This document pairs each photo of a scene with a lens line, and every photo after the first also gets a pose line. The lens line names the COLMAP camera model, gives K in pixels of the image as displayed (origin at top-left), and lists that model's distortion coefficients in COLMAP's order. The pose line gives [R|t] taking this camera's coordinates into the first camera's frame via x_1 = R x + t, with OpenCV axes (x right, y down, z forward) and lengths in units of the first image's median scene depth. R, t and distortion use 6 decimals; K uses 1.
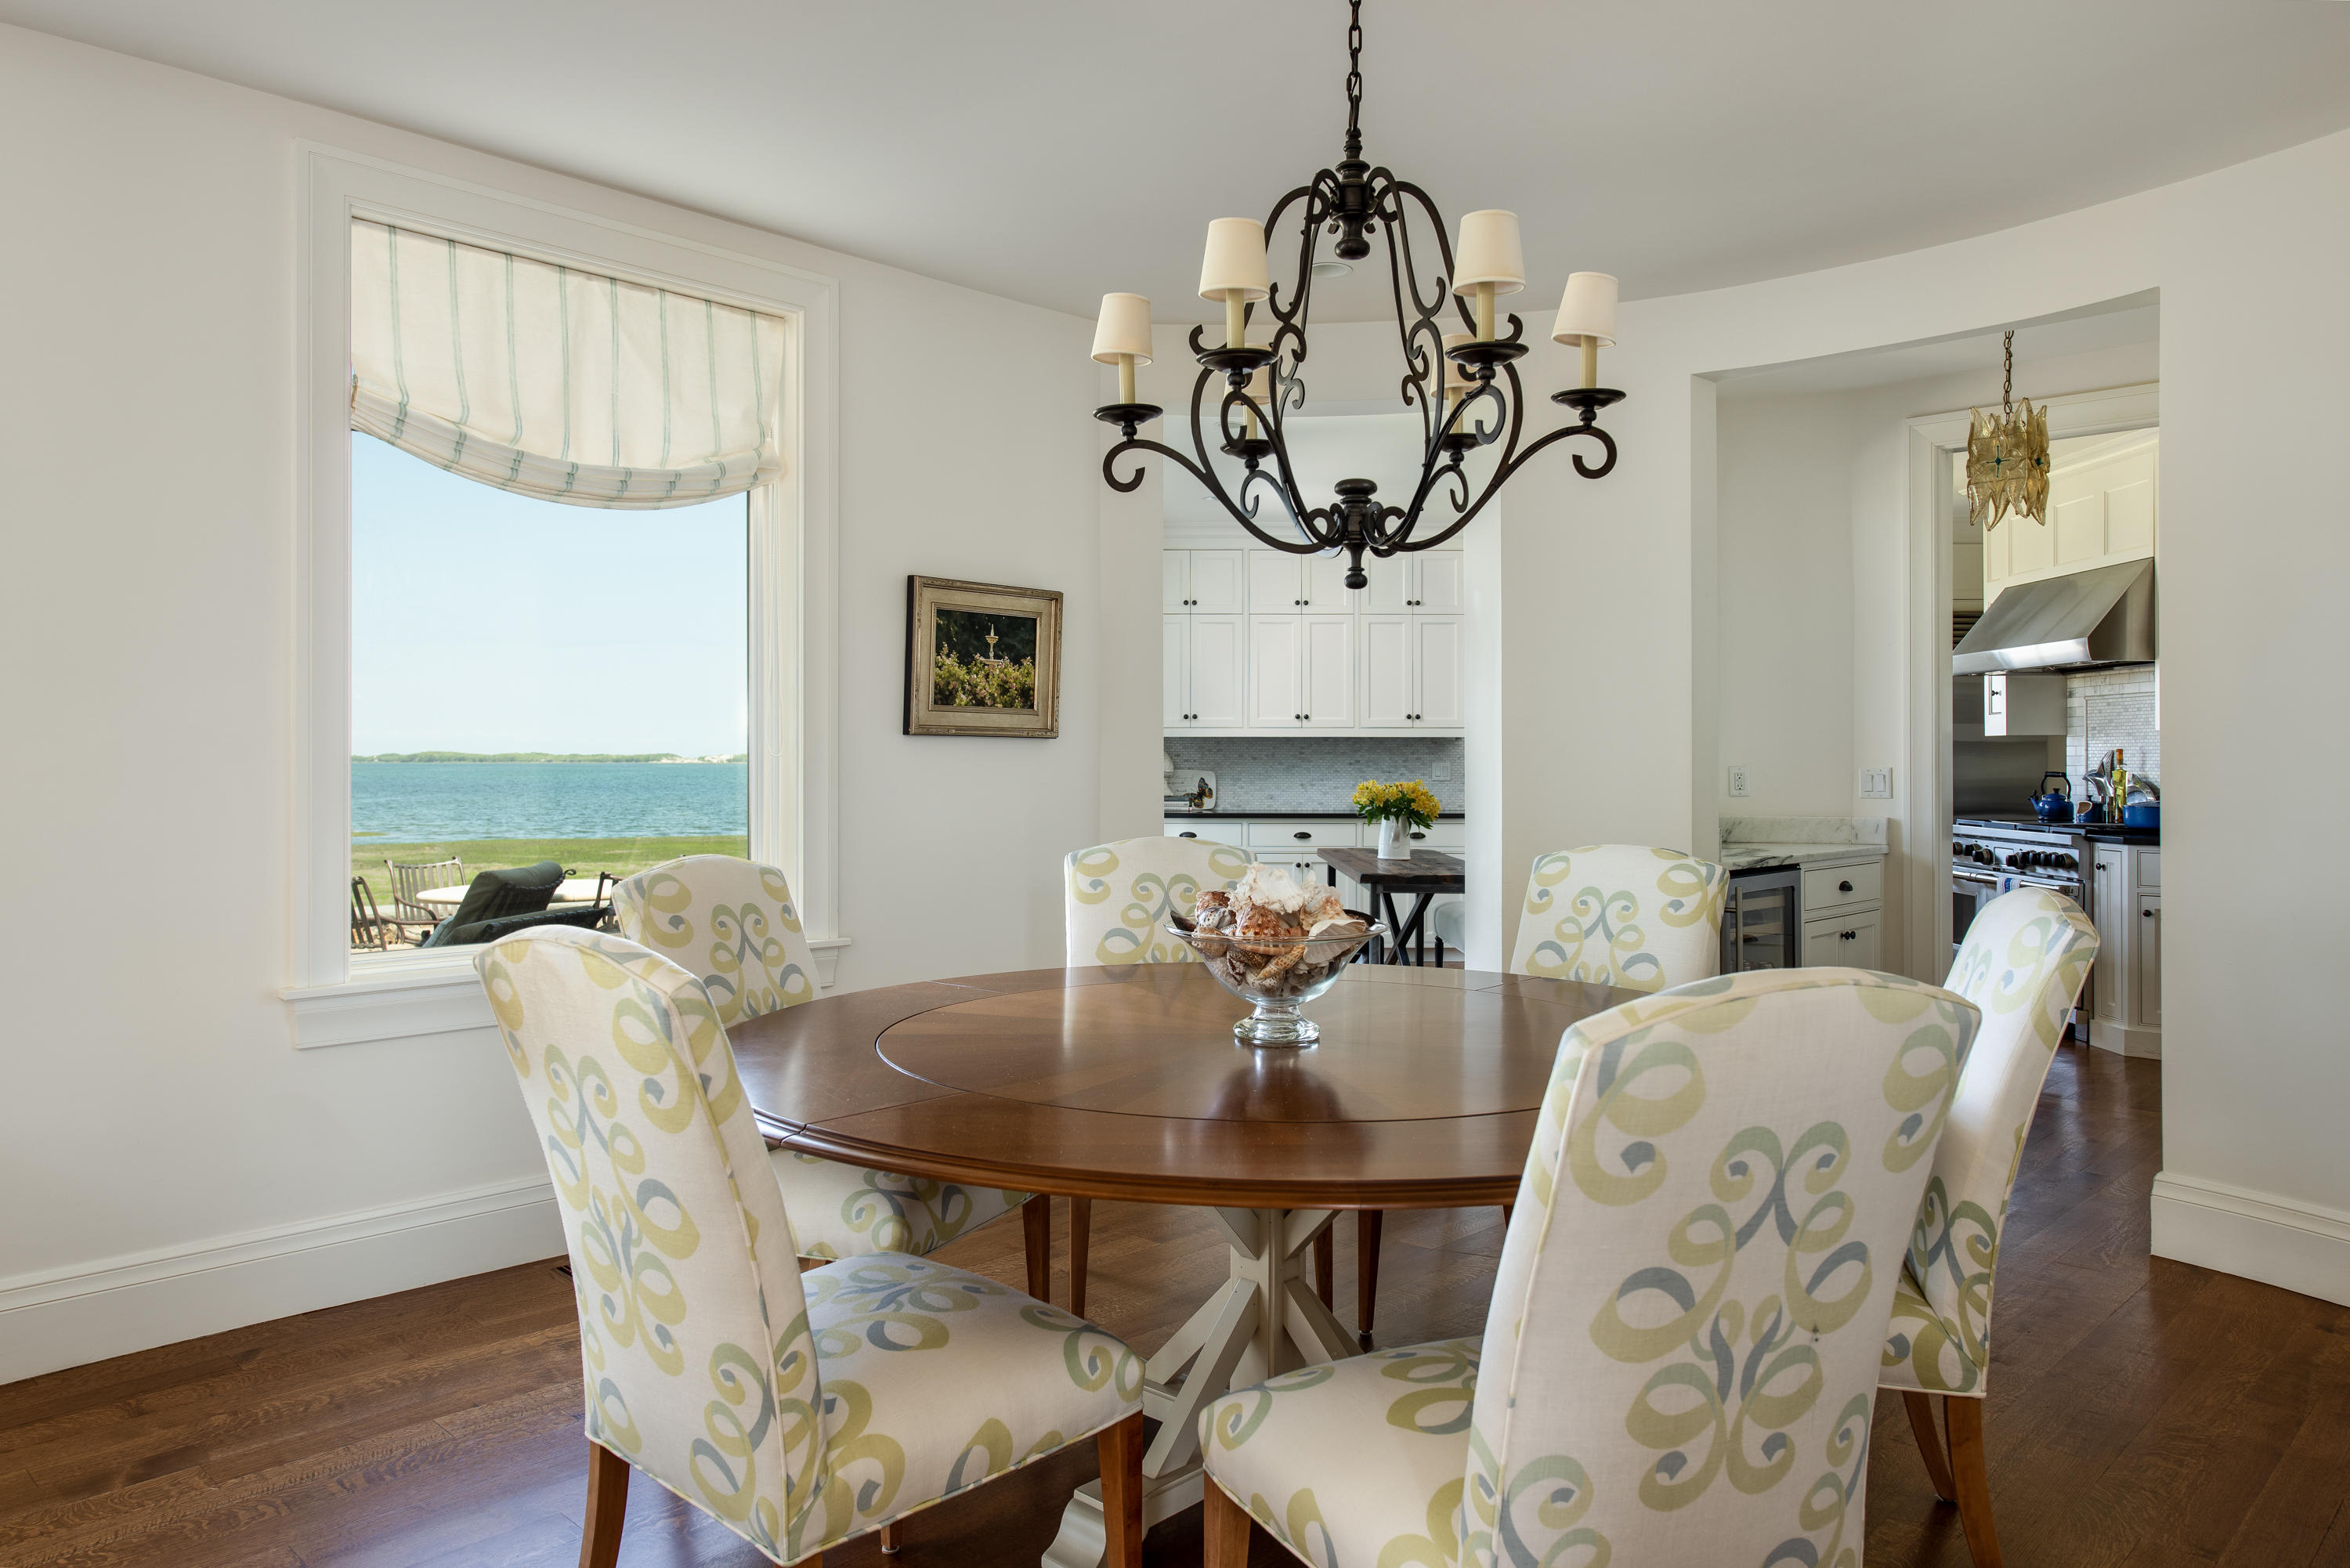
lens RADIAL K [[1548.0, 0, 1172.4], [0, 1548.0, 774.8], [0, 0, 1]] dist [0.000178, -0.001273]
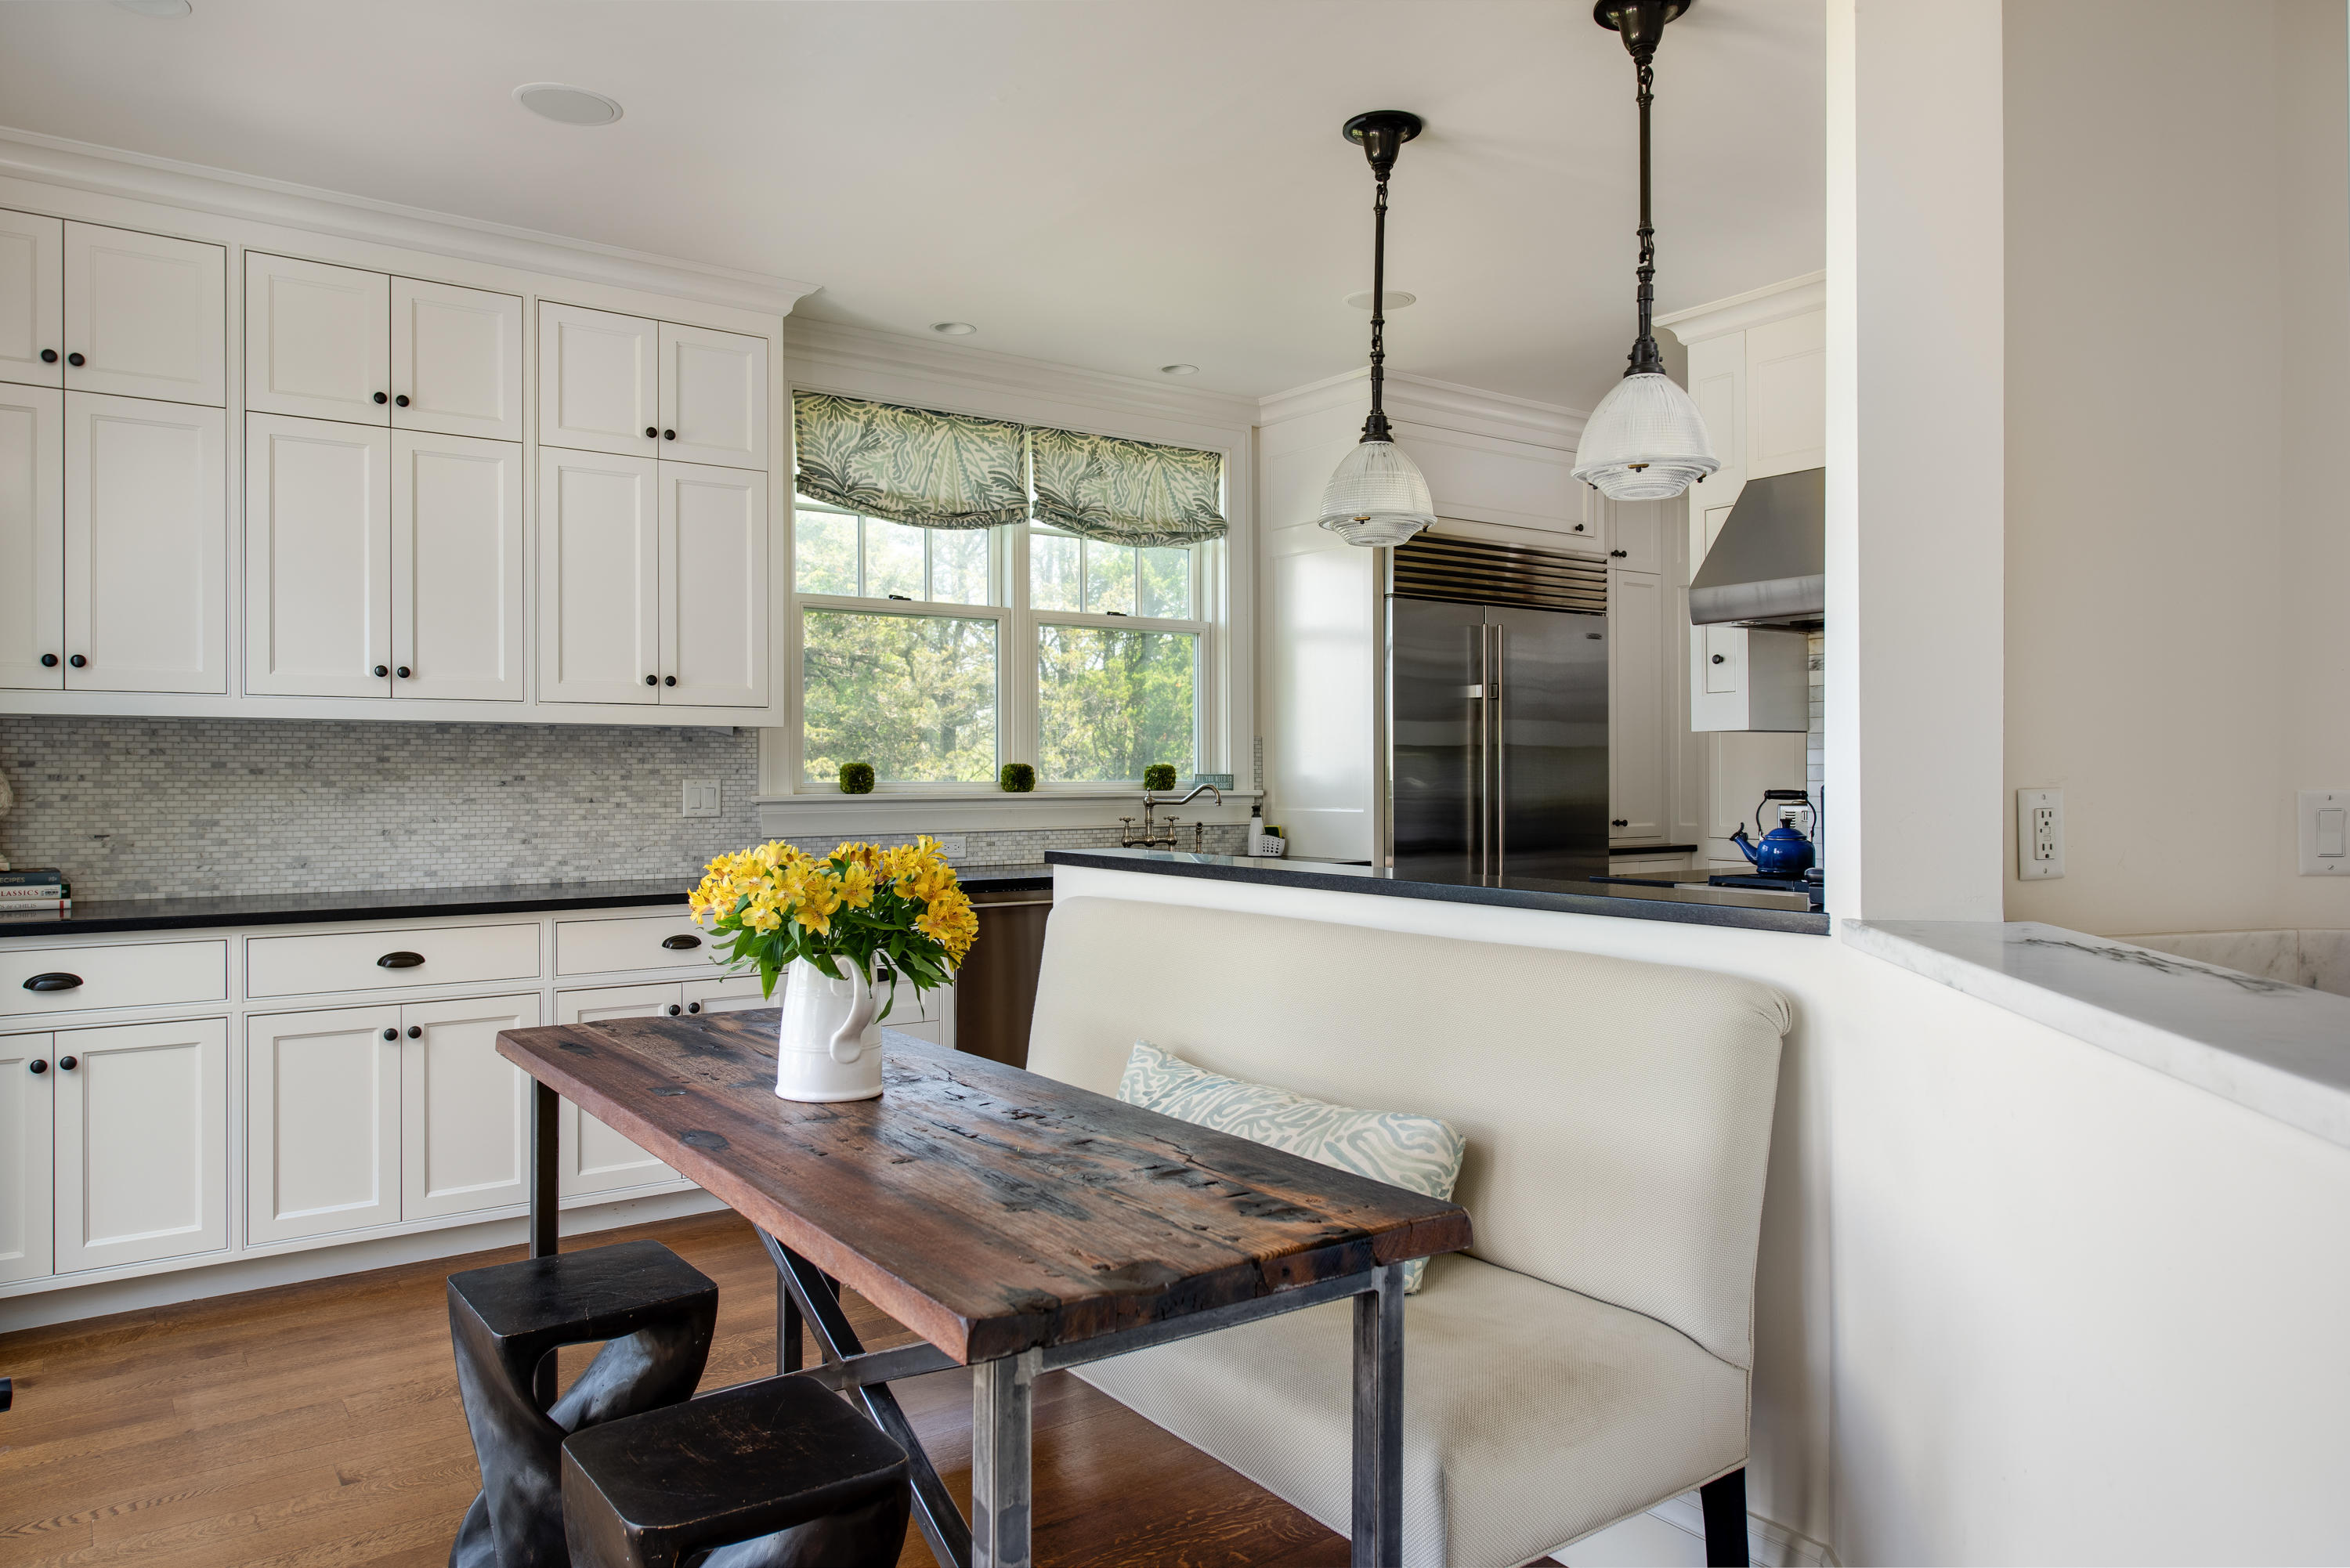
lens RADIAL K [[1535.7, 0, 1173.6], [0, 1535.7, 768.2], [0, 0, 1]] dist [0.001215, -0.000830]
pose [[0.818688, -0.000646, 0.574238, 0.020987], [0.008401, 0.999906, -0.010851, -0.005842], [-0.574177, 0.013708, 0.818617, 0.628220]]
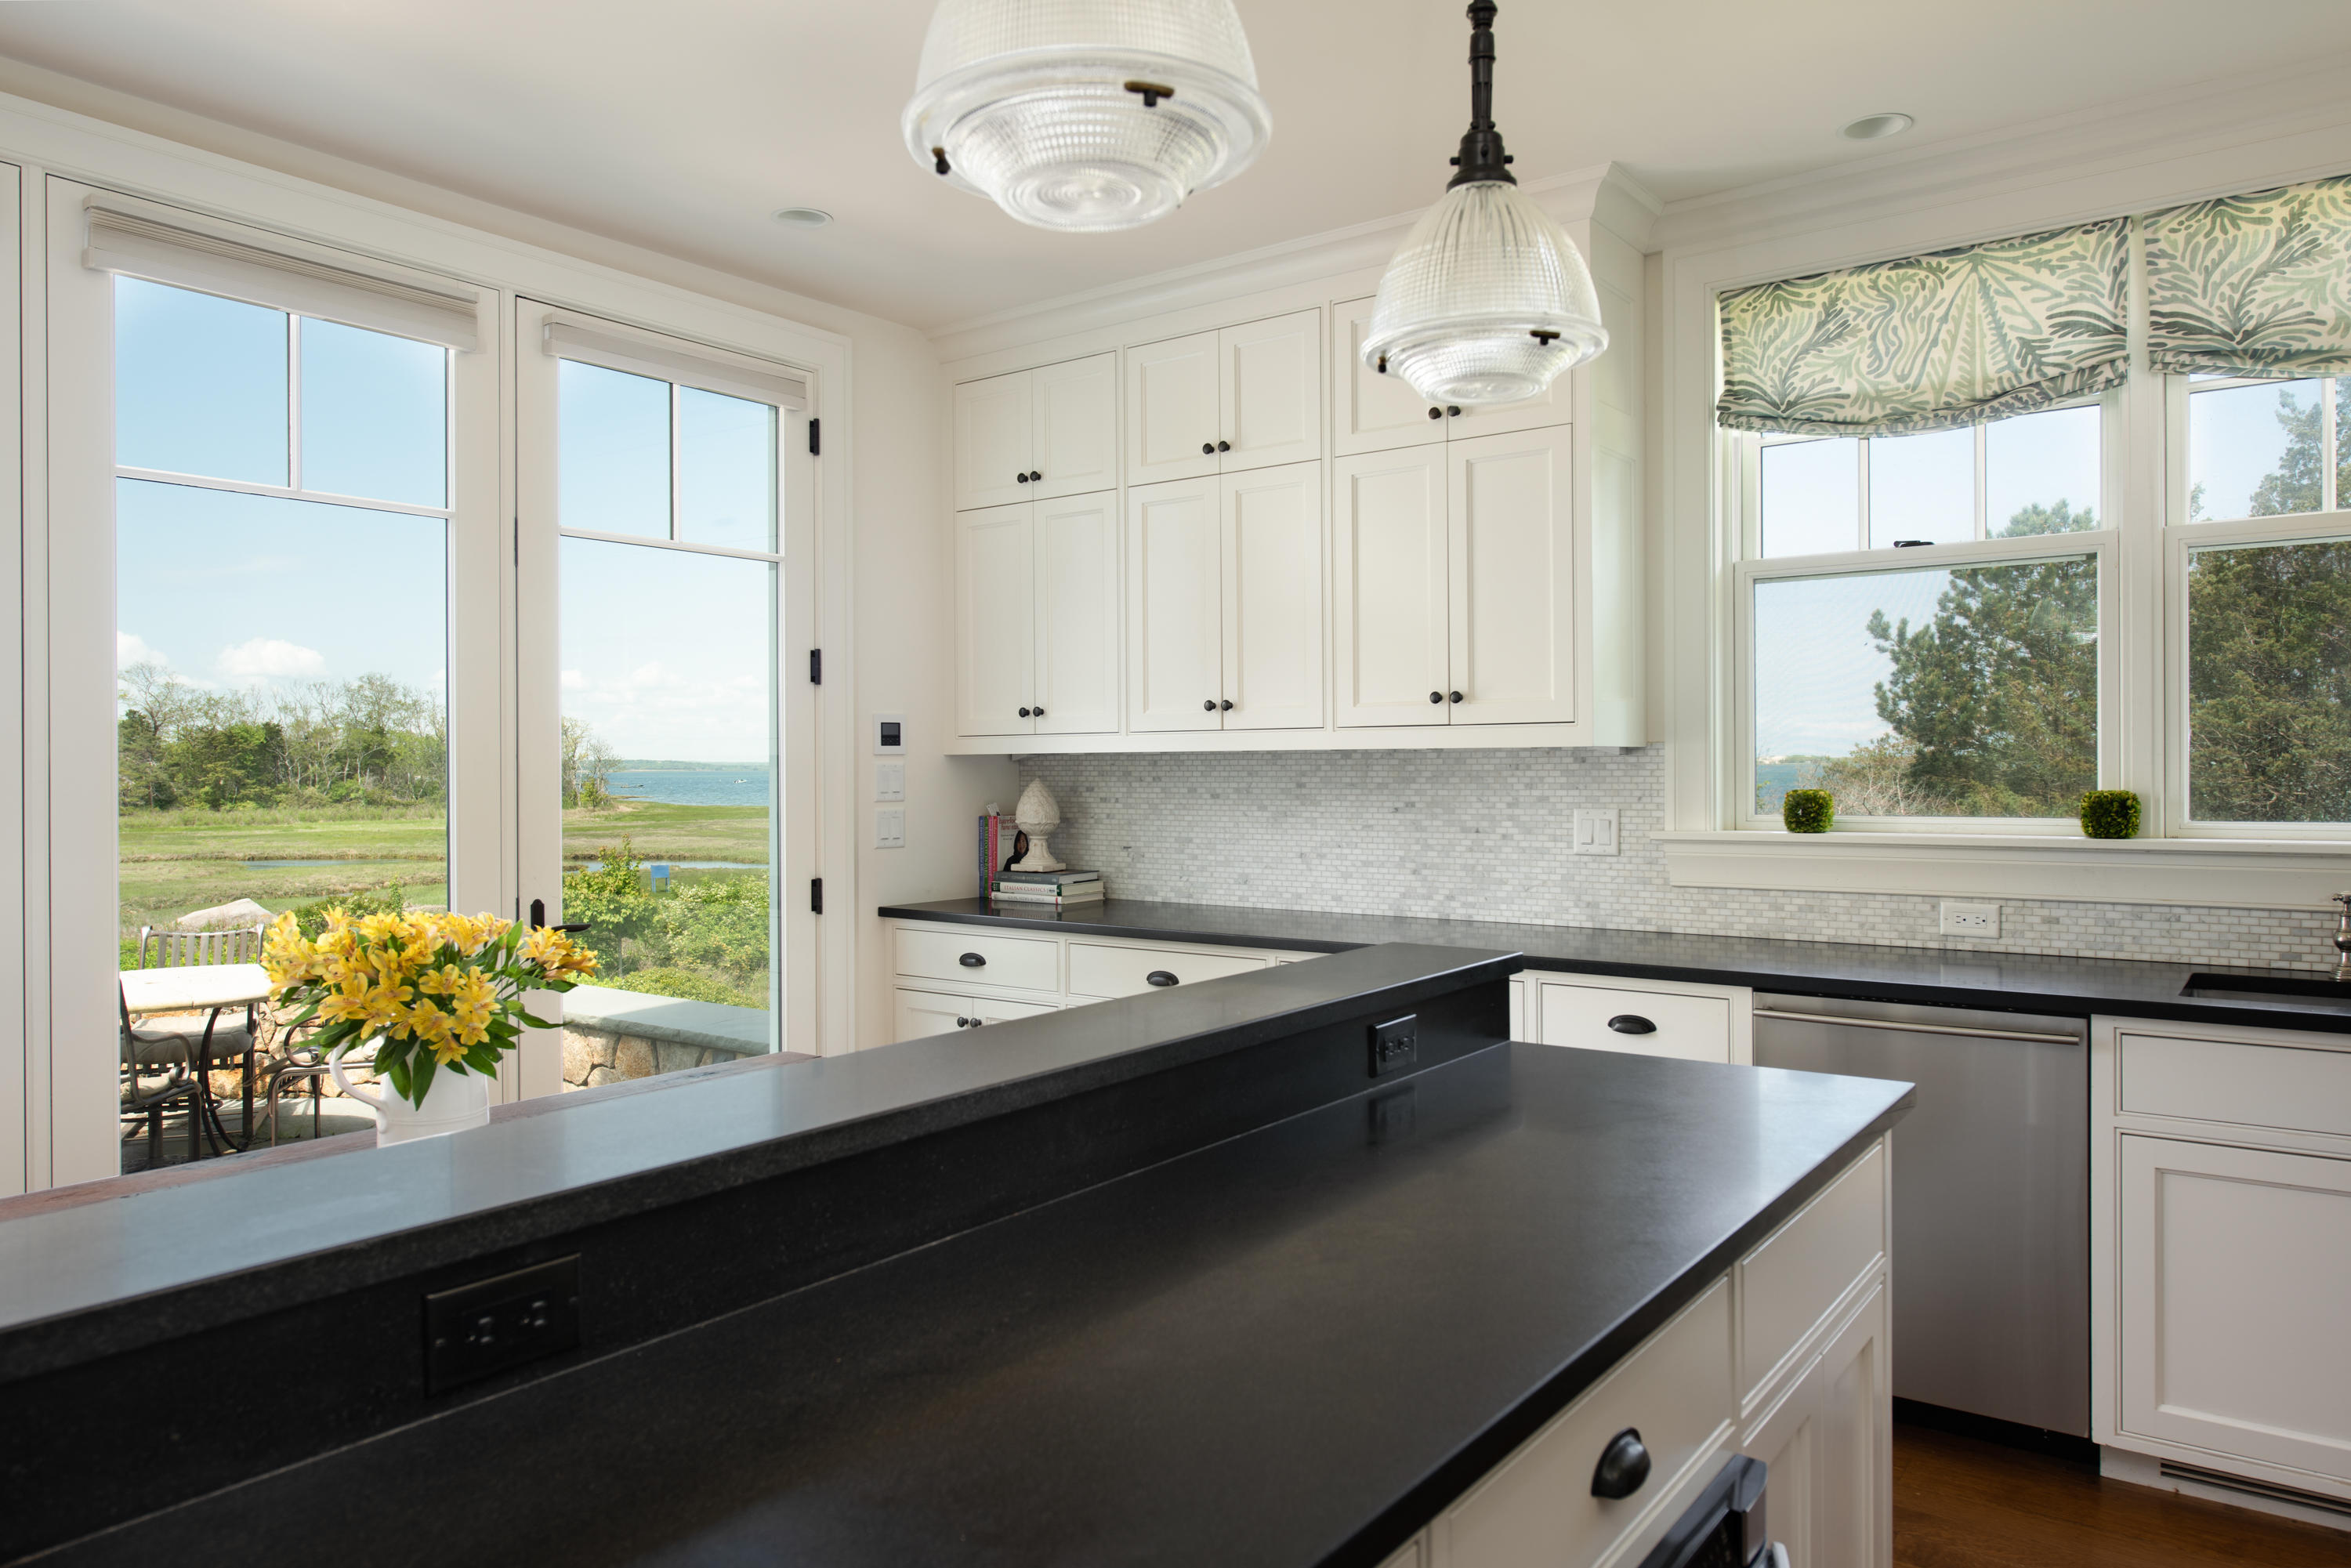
lens RADIAL K [[1548.7, 0, 1172.9], [0, 1548.7, 774.8], [0, 0, 1]] dist [0.000178, -0.001273]
pose [[0.797414, -0.003192, -0.603424, 0.398618], [0.003418, 0.999994, -0.000772, -0.020278], [0.603422, -0.001447, 0.797420, 0.745510]]
